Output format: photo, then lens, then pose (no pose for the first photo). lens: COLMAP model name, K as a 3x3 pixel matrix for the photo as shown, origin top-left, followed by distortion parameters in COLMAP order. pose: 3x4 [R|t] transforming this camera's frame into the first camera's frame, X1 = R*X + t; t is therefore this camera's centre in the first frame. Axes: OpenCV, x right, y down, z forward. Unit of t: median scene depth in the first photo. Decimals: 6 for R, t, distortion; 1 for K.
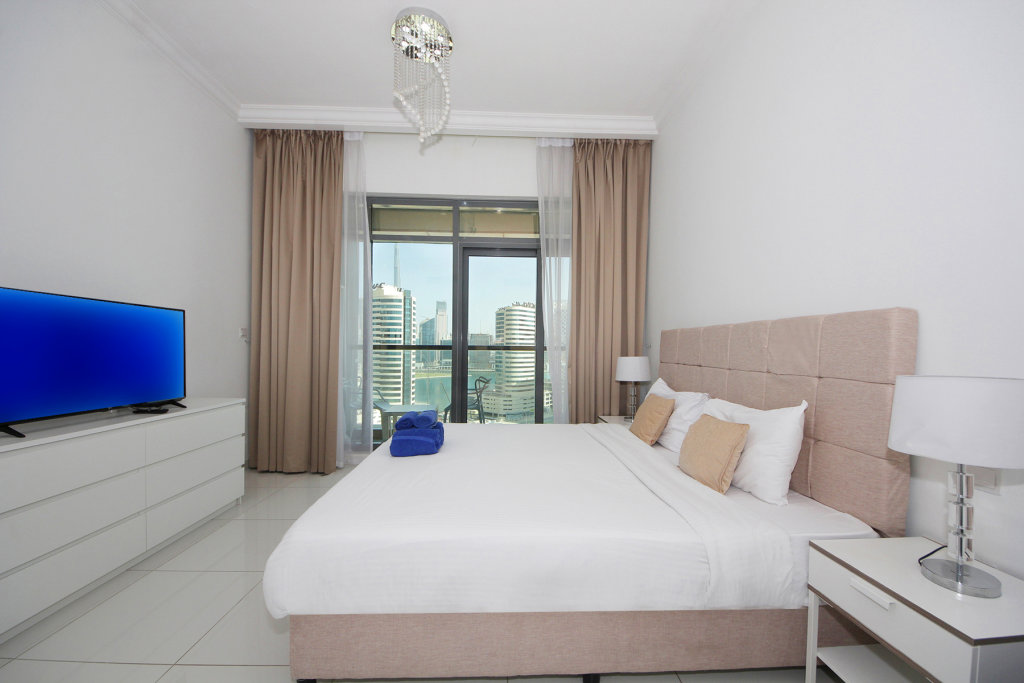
lens RADIAL K [[399.8, 0, 512.0], [0, 399.8, 341.5], [0, 0, 1]] dist [-0.013472, -0.010527]
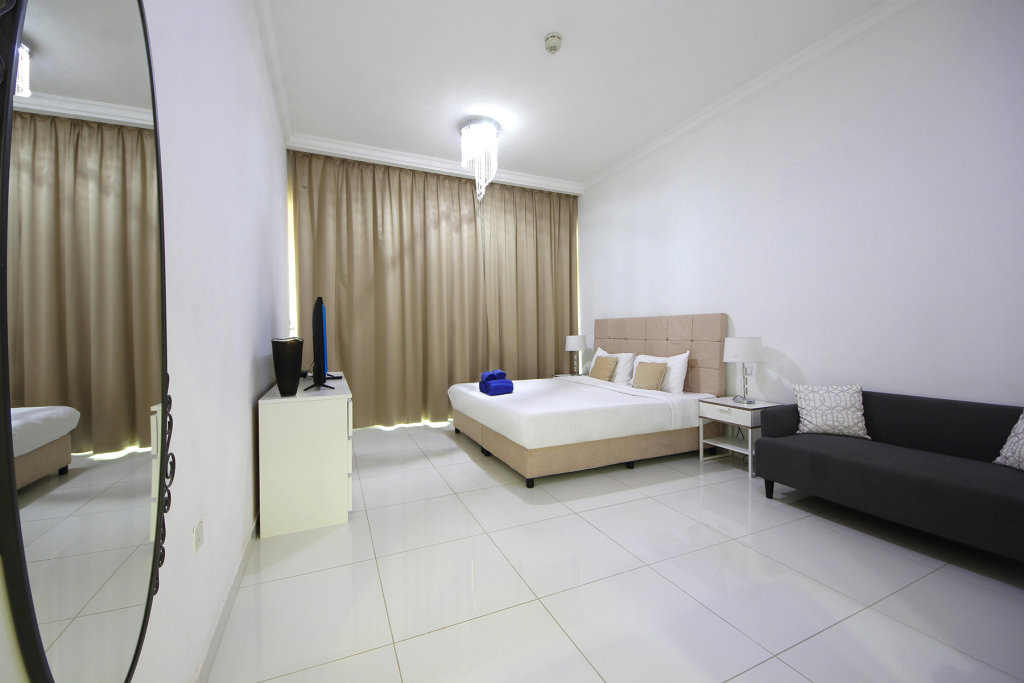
lens RADIAL K [[411.2, 0, 509.7], [0, 411.2, 325.6], [0, 0, 1]] dist [-0.013460, -0.011580]
pose [[0.923192, -0.008563, 0.384244, -1.075977], [0.009345, 0.999956, -0.000169, -0.008422], [-0.384225, 0.003747, 0.923232, -0.777376]]
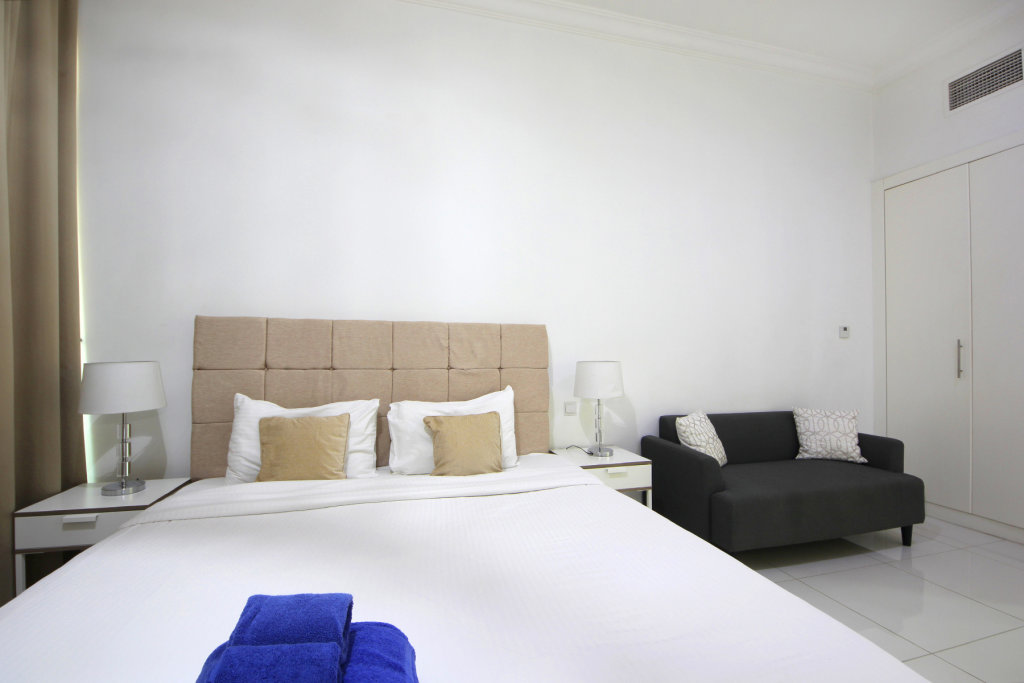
lens RADIAL K [[453.3, 0, 513.3], [0, 453.3, 358.6], [0, 0, 1]] dist [0.033229, 0.000022]
pose [[-0.247791, -0.005024, 0.968801, -0.722963], [-0.016947, 0.999856, 0.000851, 0.049993], [-0.968665, -0.016207, -0.247840, 1.250715]]
